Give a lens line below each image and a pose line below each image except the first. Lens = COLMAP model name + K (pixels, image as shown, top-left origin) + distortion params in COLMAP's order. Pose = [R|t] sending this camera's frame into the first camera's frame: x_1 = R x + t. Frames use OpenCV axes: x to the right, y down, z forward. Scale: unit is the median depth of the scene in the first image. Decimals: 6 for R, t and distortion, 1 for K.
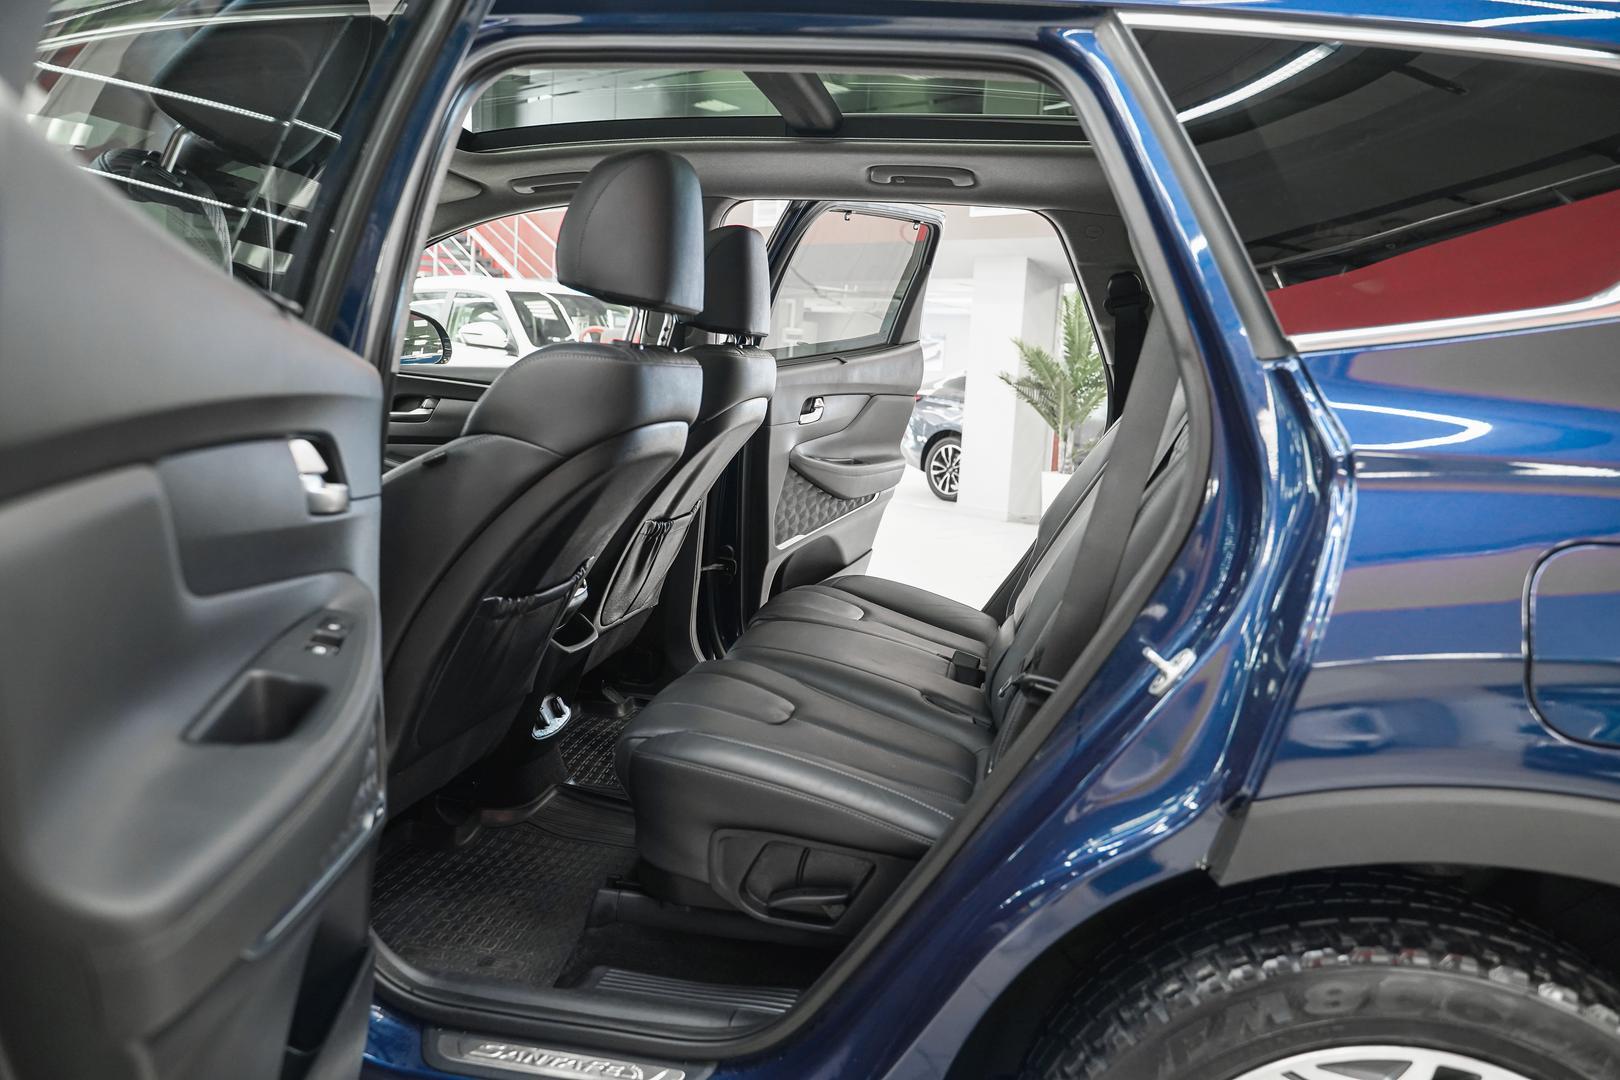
lens RADIAL K [[1293.3, 0, 810.0], [0, 1293.3, 540.0], [0, 0, 1]] dist [-0.010893, -0.003599]
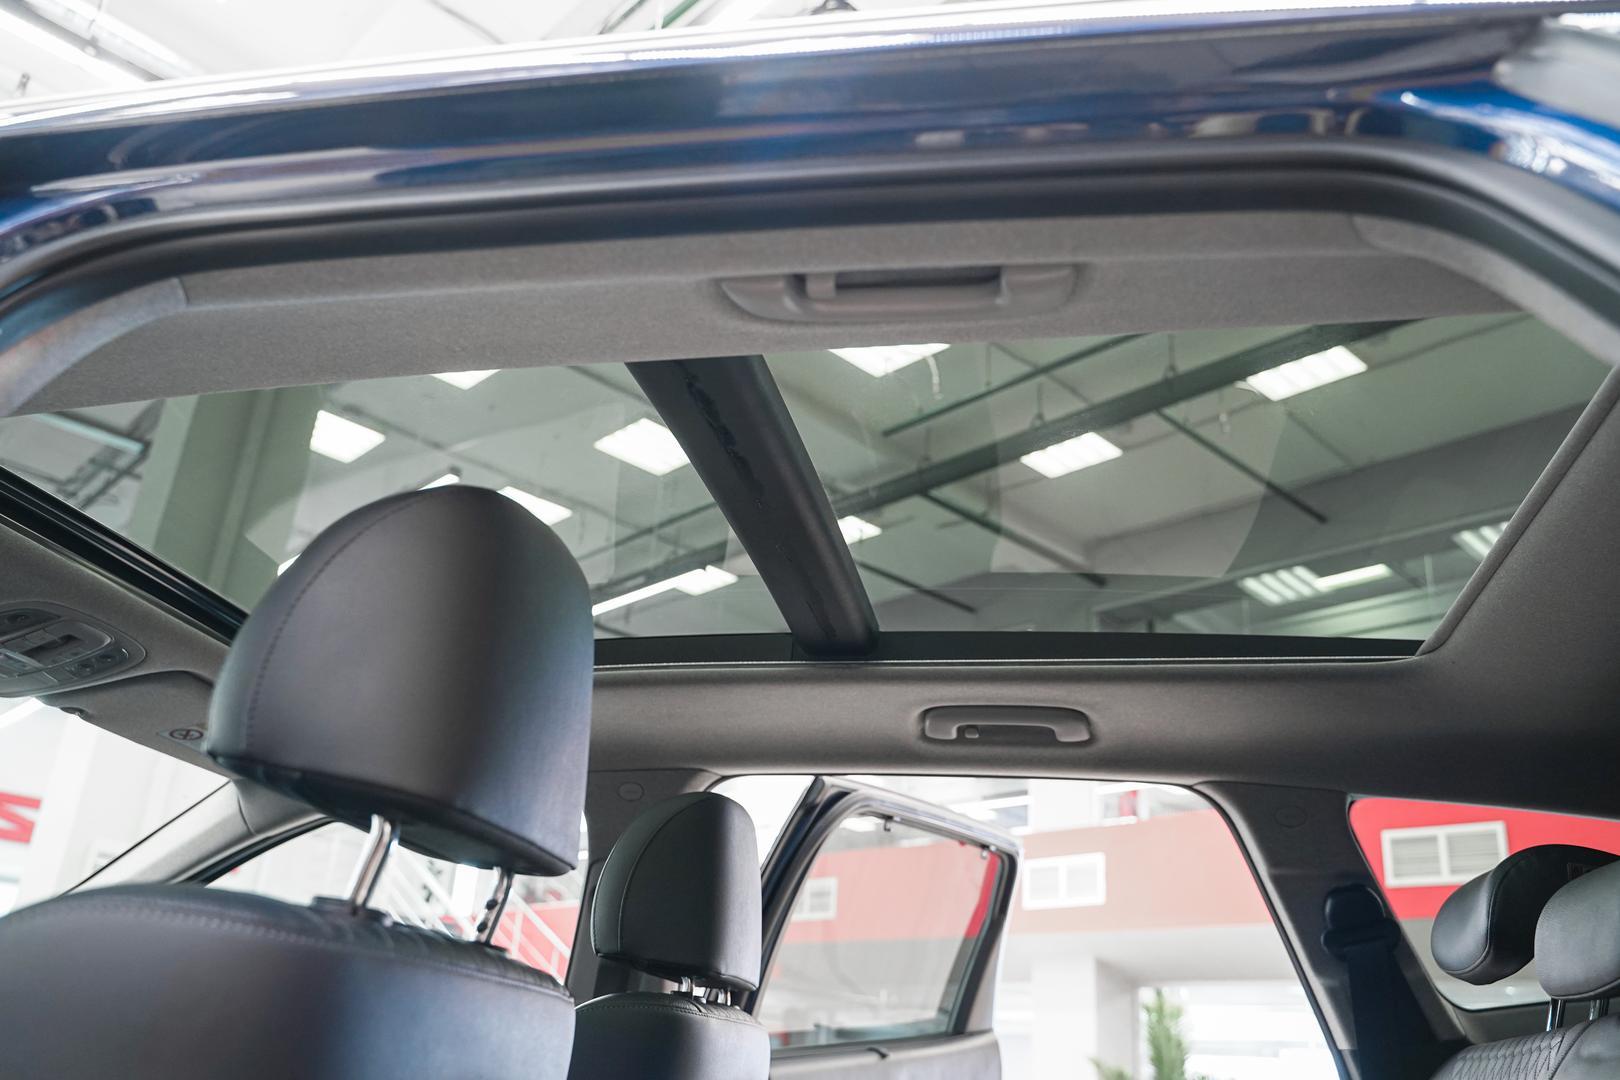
lens RADIAL K [[1307.6, 0, 809.2], [0, 1307.6, 545.6], [0, 0, 1]] dist [-0.009342, 0.002347]
pose [[0.999578, 0.003206, -0.028887, 0.008135], [-0.017475, 0.860490, -0.509167, -0.028941], [0.023224, 0.509457, 0.860183, 0.382136]]
